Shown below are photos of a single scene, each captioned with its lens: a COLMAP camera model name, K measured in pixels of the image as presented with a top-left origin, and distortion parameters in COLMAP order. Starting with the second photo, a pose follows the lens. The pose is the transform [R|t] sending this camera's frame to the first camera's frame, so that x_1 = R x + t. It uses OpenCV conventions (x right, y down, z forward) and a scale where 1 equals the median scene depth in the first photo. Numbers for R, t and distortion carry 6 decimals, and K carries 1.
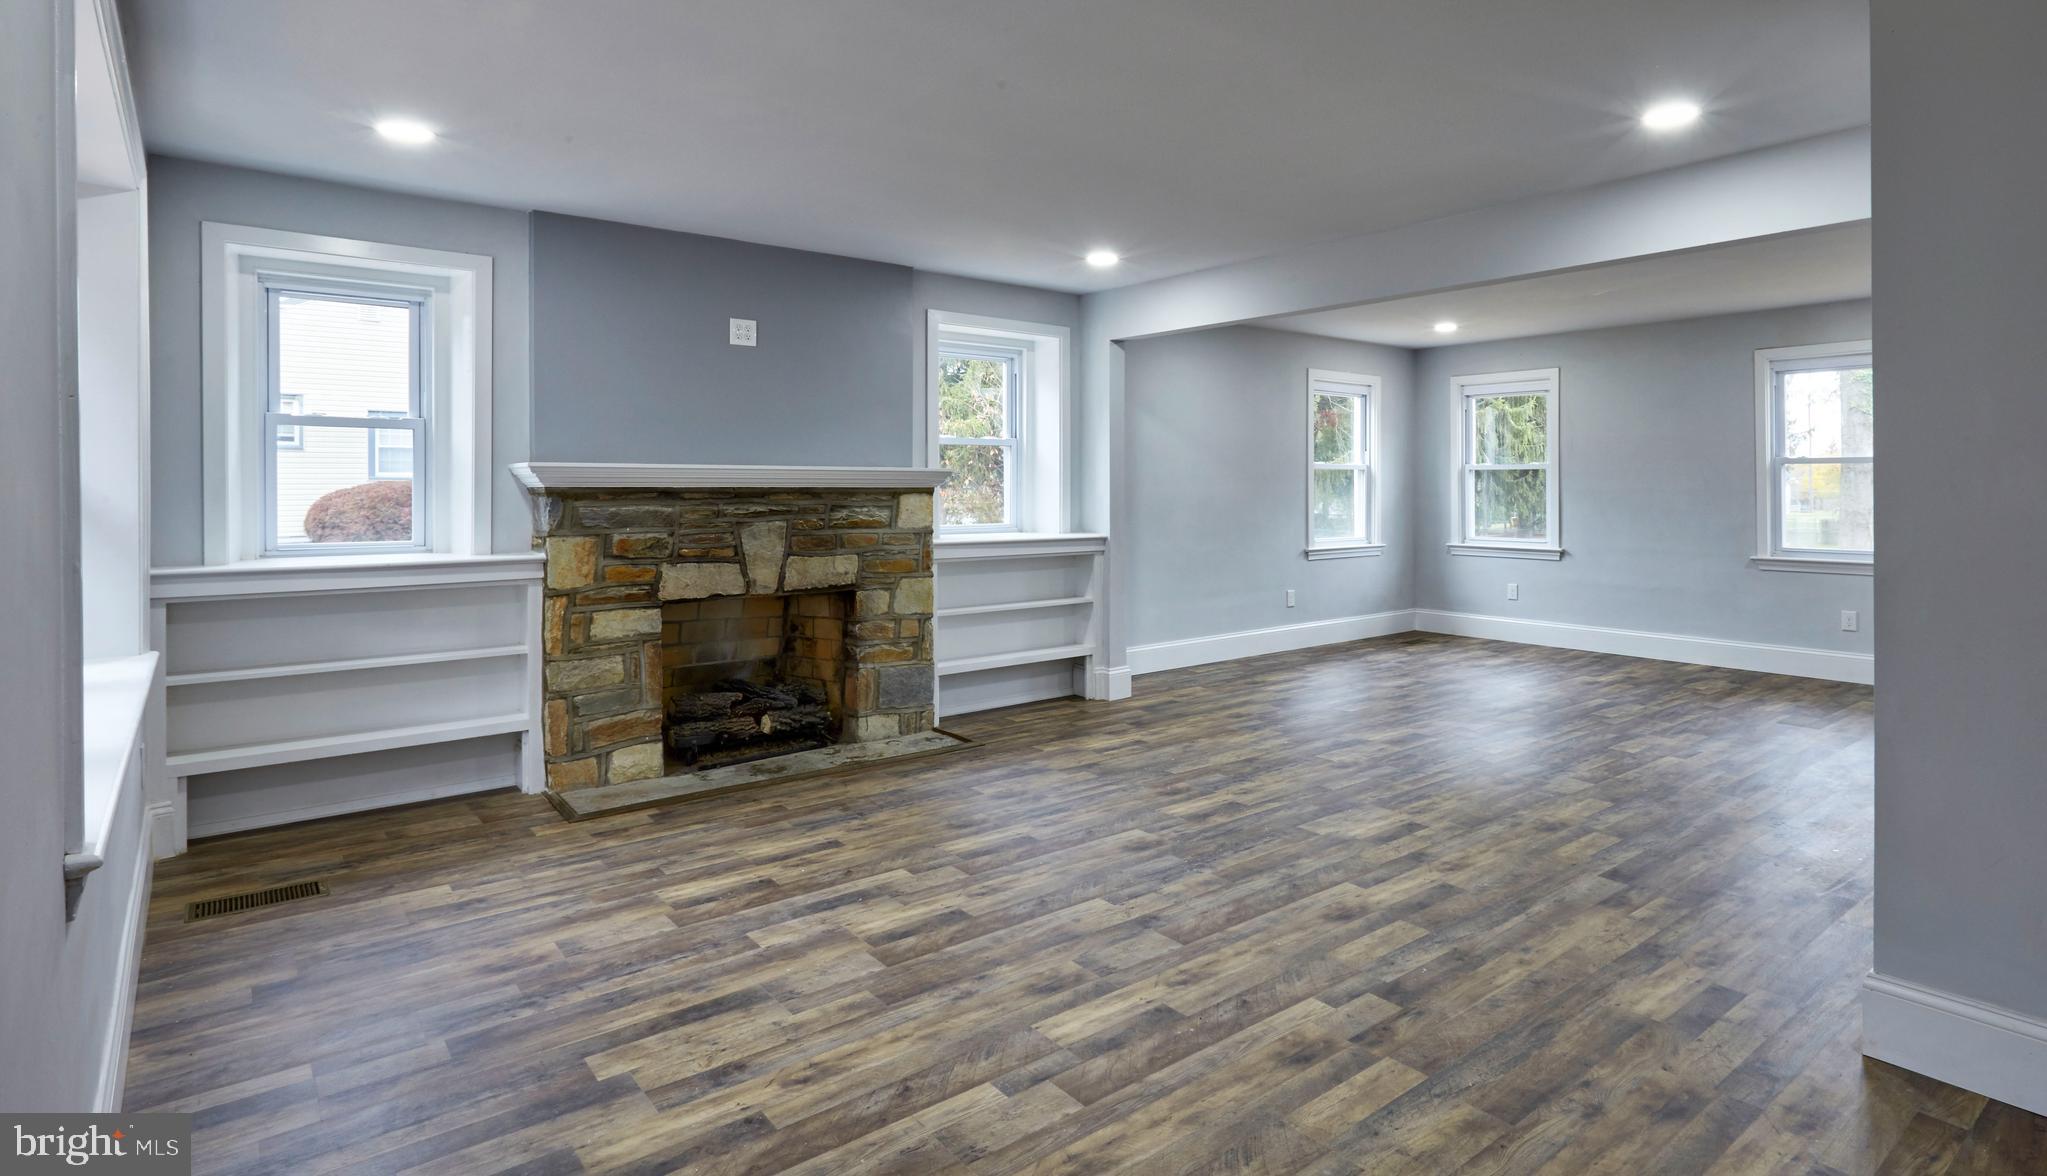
lens RADIAL K [[1050.6, 0, 1113.4], [0, 1050.6, 489.9], [0, 0, 1]] dist [0.010302, 0.000191]
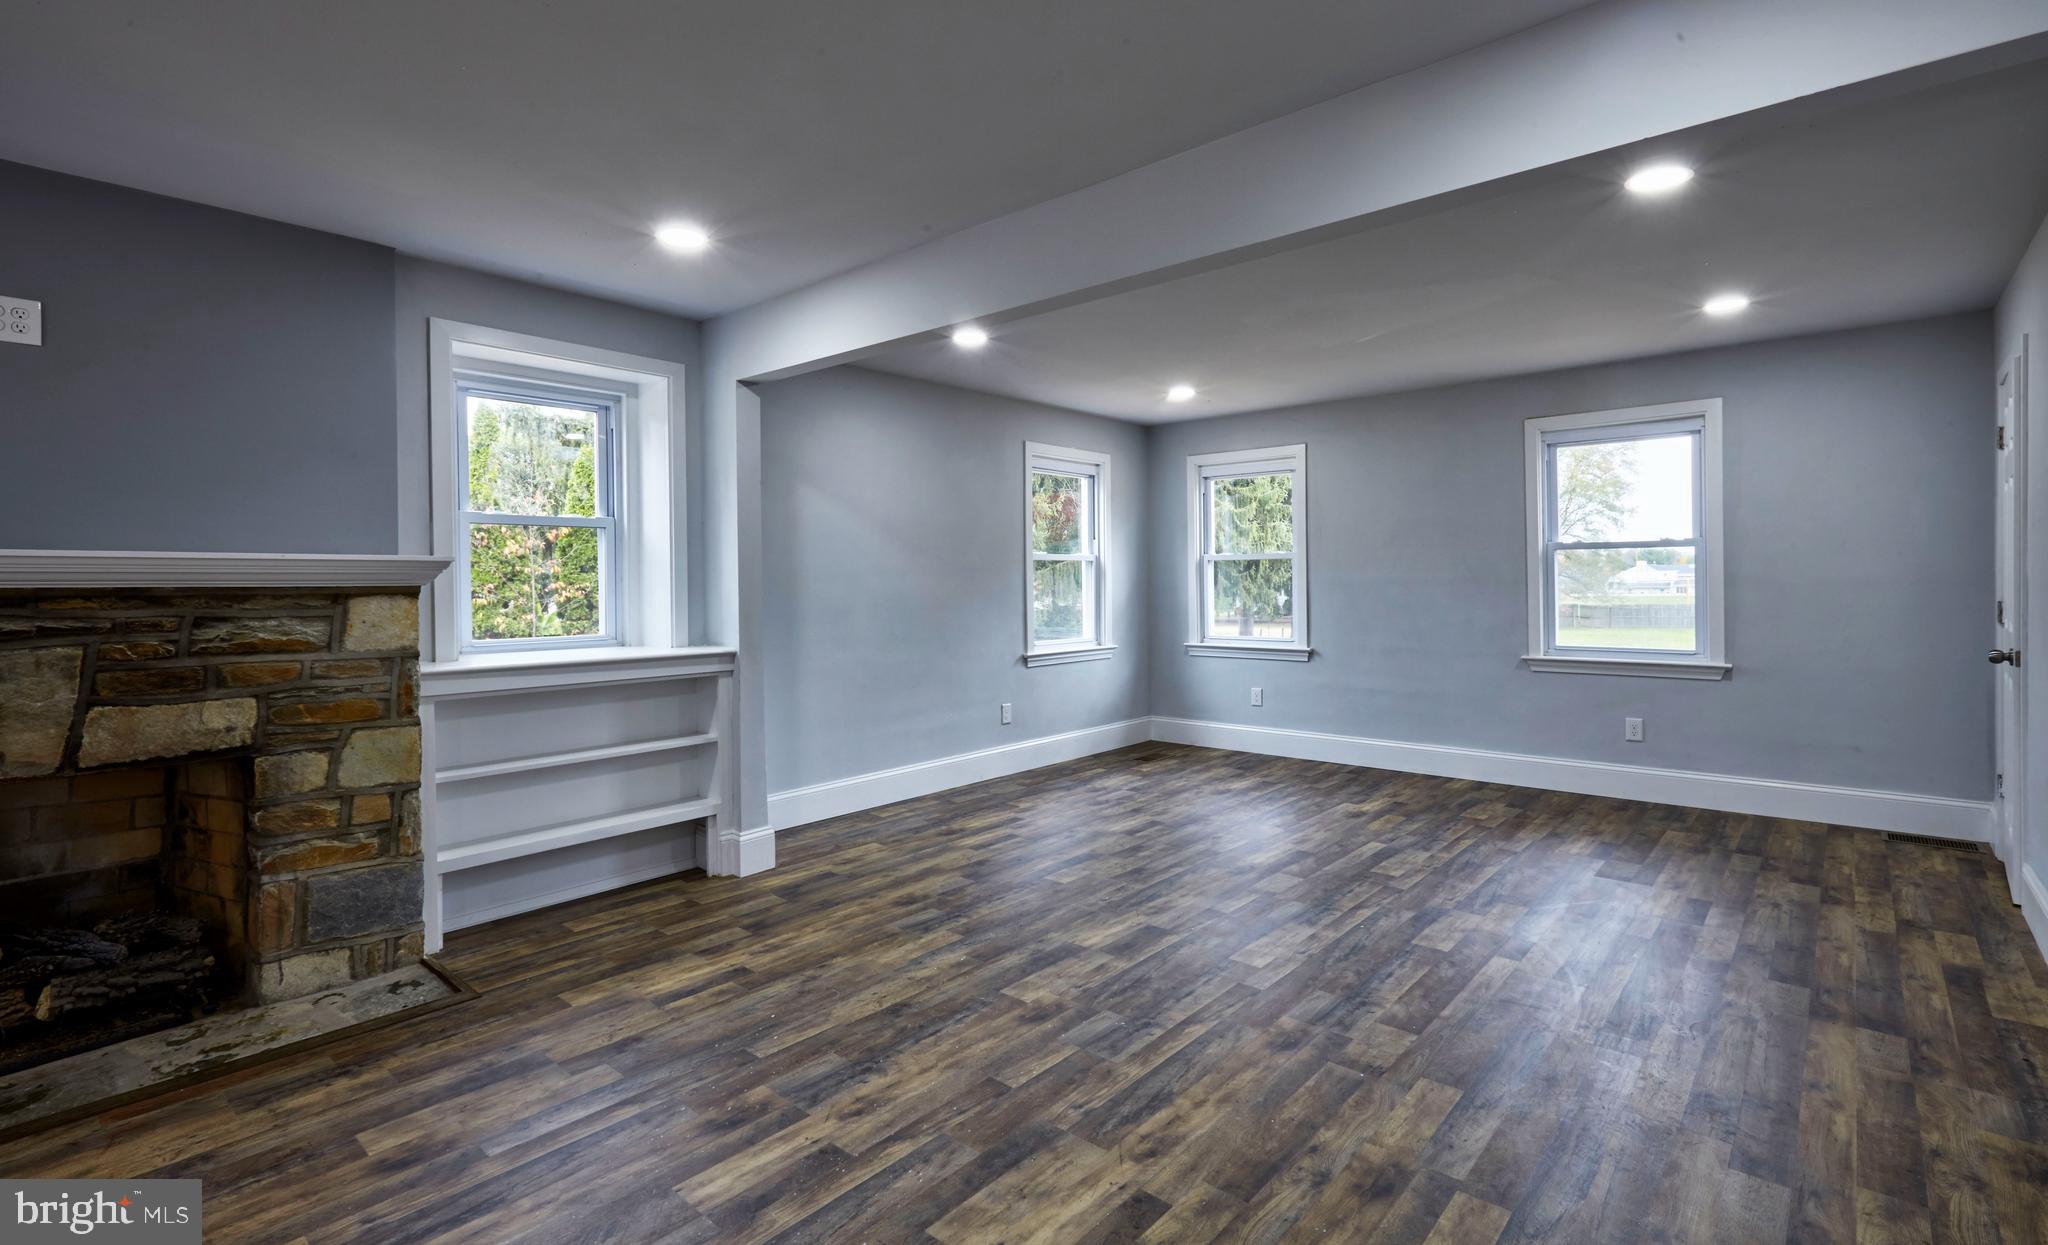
lens RADIAL K [[932.5, 0, 1013.5], [0, 932.5, 589.3], [0, 0, 1]] dist [0.001976, -0.000802]
pose [[0.991307, -0.009511, 0.131225, 0.110086], [0.008957, 0.999948, 0.004808, 0.000220], [-0.131264, -0.003591, 0.991341, 0.369405]]
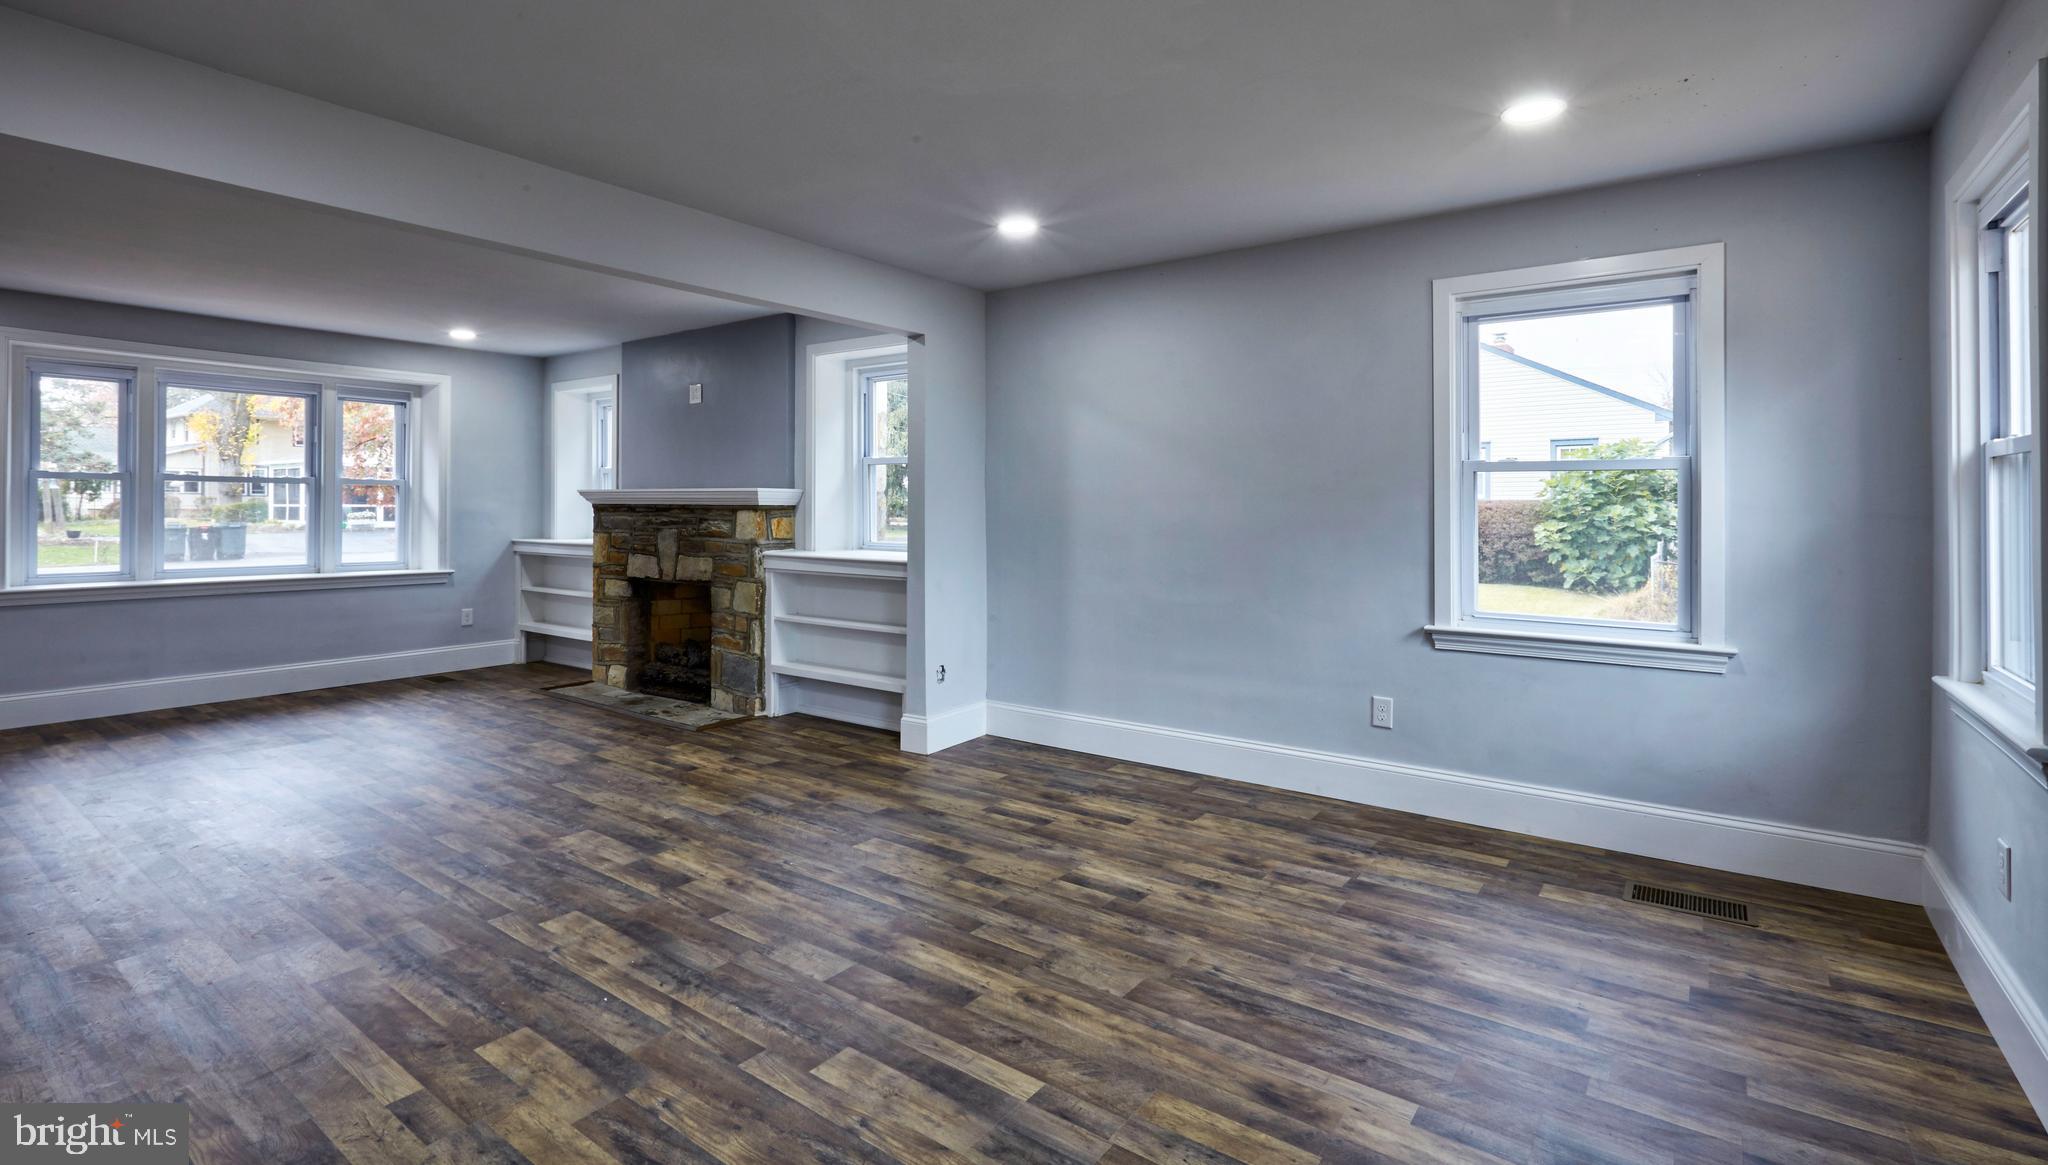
lens RADIAL K [[941.7, 0, 1035.5], [0, 941.7, 499.6], [0, 0, 1]] dist [-0.010332, -0.000786]
pose [[0.229011, -0.008468, -0.973387, 0.855522], [-0.008860, 0.999903, -0.010783, 0.000290], [0.973384, 0.011093, 0.228914, 1.015304]]
